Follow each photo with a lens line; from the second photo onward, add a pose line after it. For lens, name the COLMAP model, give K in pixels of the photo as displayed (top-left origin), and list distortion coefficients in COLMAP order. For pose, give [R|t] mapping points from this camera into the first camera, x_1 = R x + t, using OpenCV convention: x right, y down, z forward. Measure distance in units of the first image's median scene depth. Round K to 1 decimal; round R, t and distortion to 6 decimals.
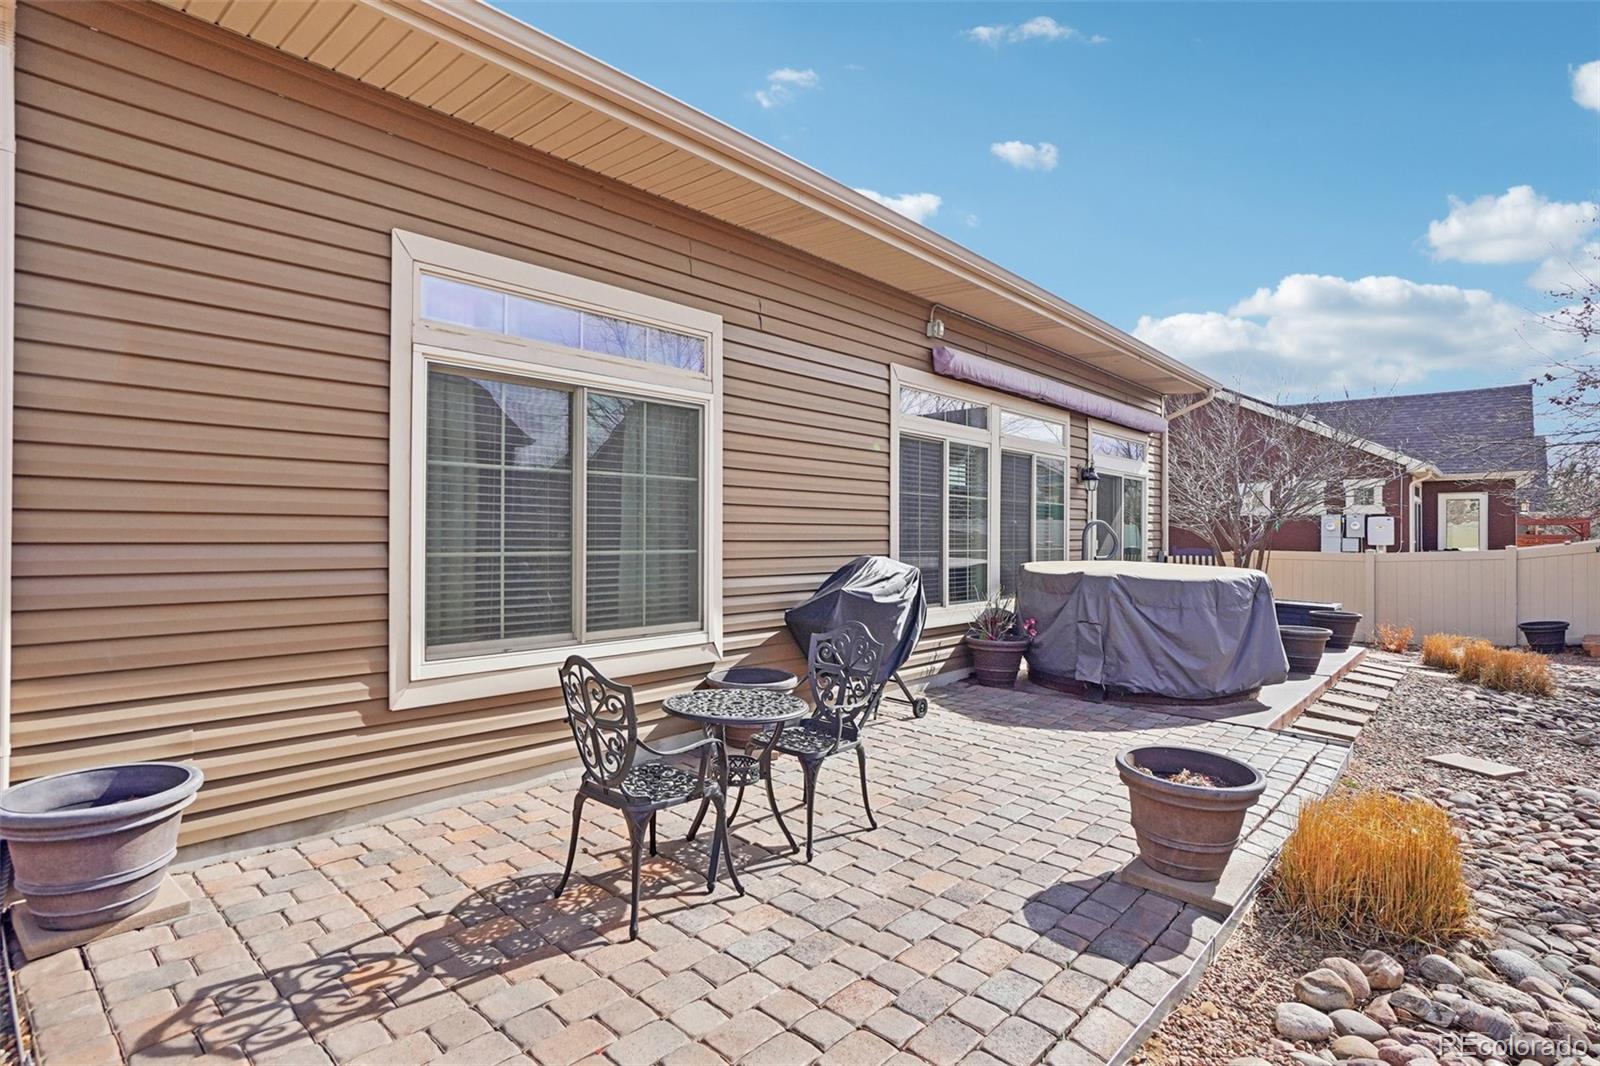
lens RADIAL K [[817.2, 0, 790.4], [0, 817.2, 531.3], [0, 0, 1]] dist [-0.041649, 0.018337]
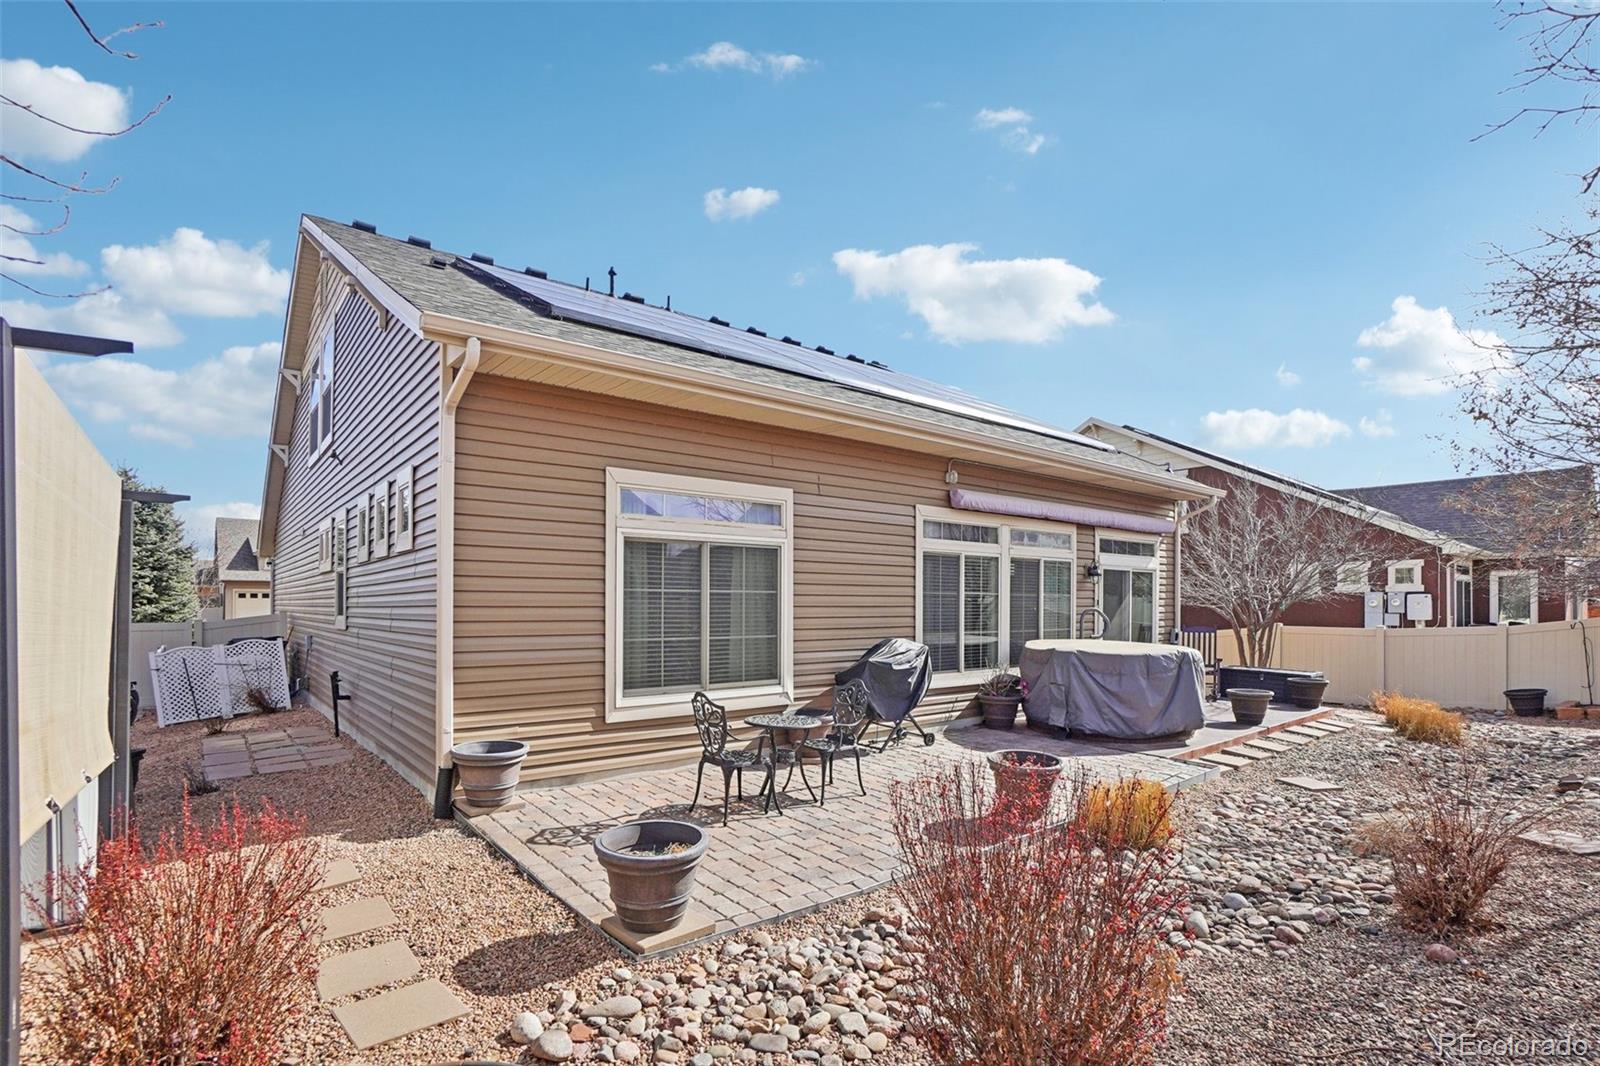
lens RADIAL K [[784.1, 0, 800.2], [0, 784.1, 582.8], [0, 0, 1]] dist [-0.043047, 0.002476]
pose [[0.988300, -0.009196, -0.152244, 0.166088], [0.005501, 0.999680, -0.024675, -0.041614], [0.152422, 0.023549, 0.988035, -0.524087]]
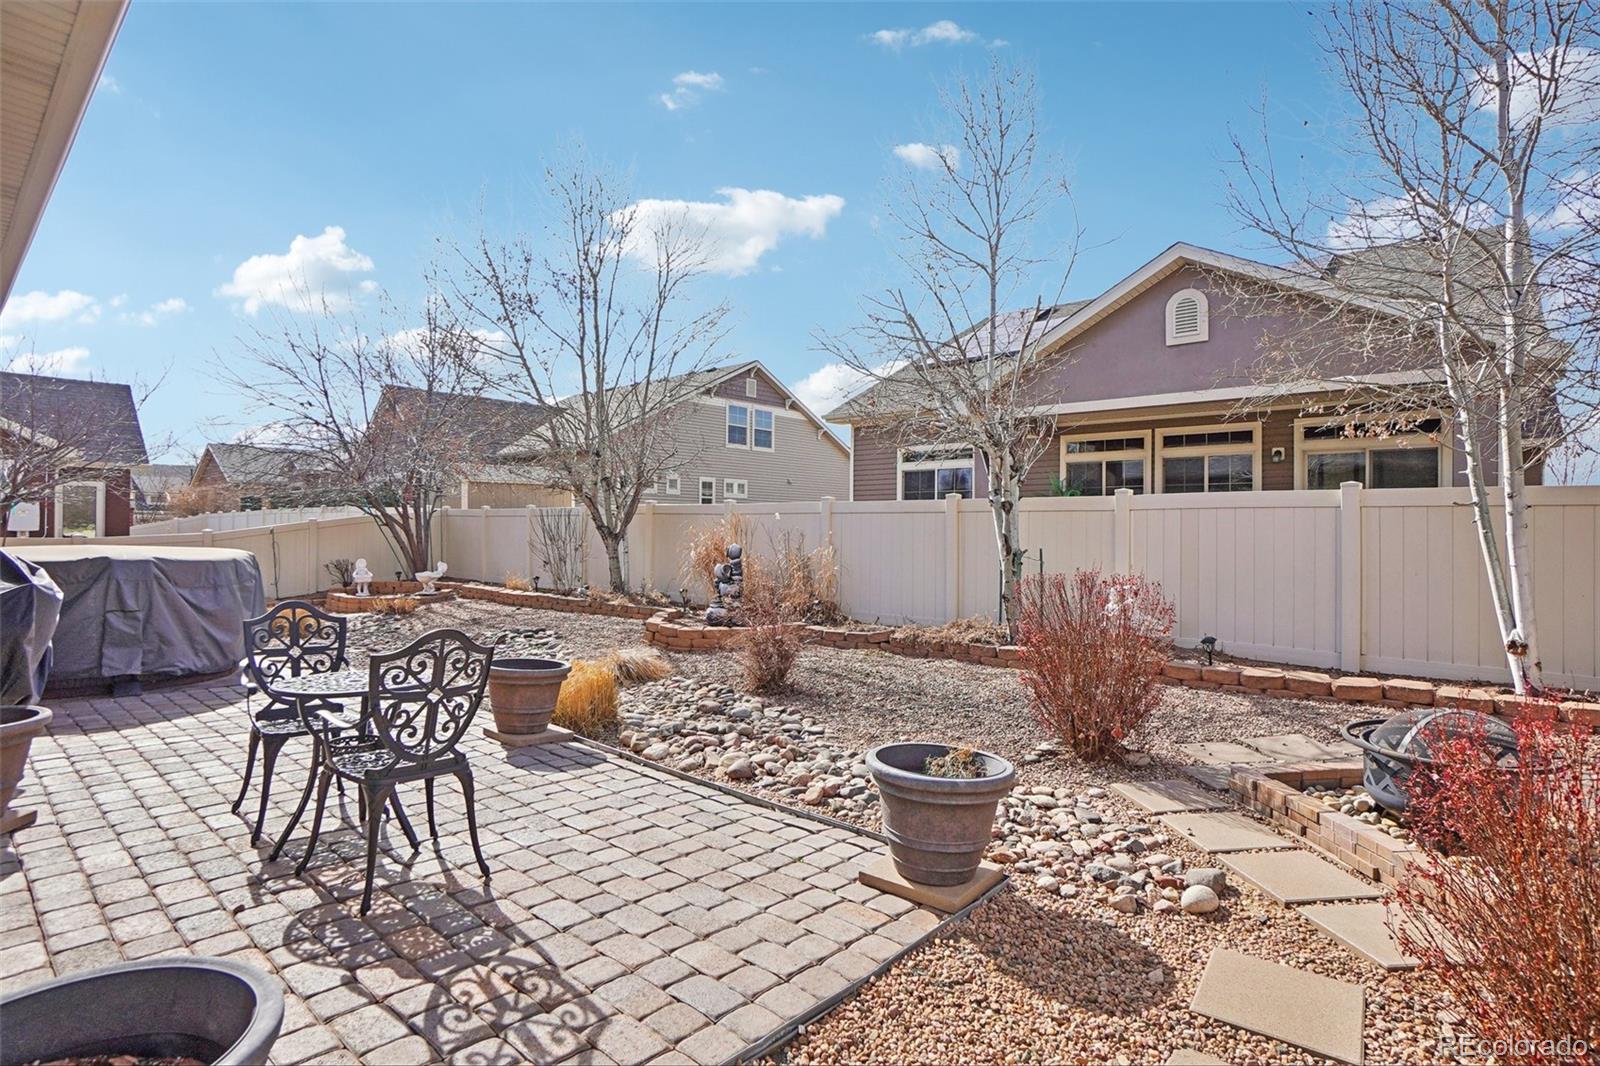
lens RADIAL K [[817.2, 0, 797.4], [0, 817.2, 498.5], [0, 0, 1]] dist [-0.041649, 0.018337]
pose [[-0.015747, 0.034099, 0.999294, -0.696762], [-0.008921, 0.999374, -0.034242, 0.011678], [-0.999836, -0.009453, -0.015433, 0.314466]]
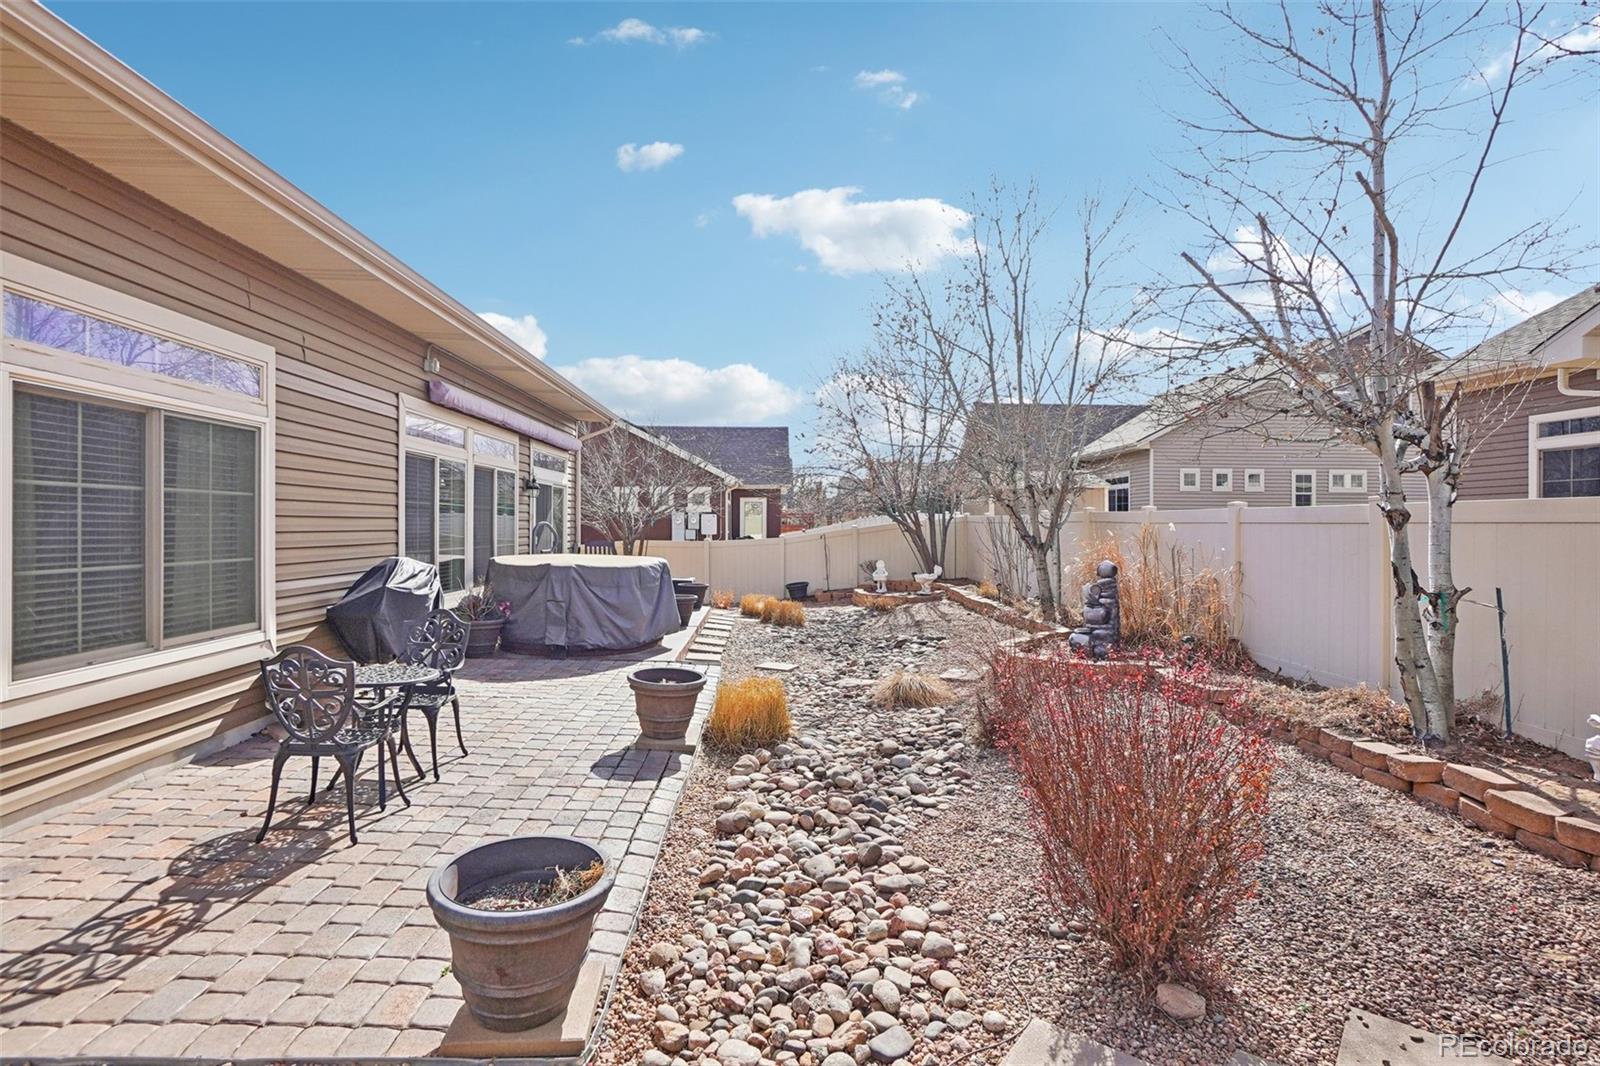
lens RADIAL K [[775.5, 0, 798.3], [0, 775.5, 510.2], [0, 0, 1]] dist [-0.042009, 0.014815]
pose [[0.717488, 0.008179, 0.696522, -0.296513], [0.000261, 0.999928, -0.012011, -0.028462], [-0.696570, 0.008799, 0.717435, -0.250672]]
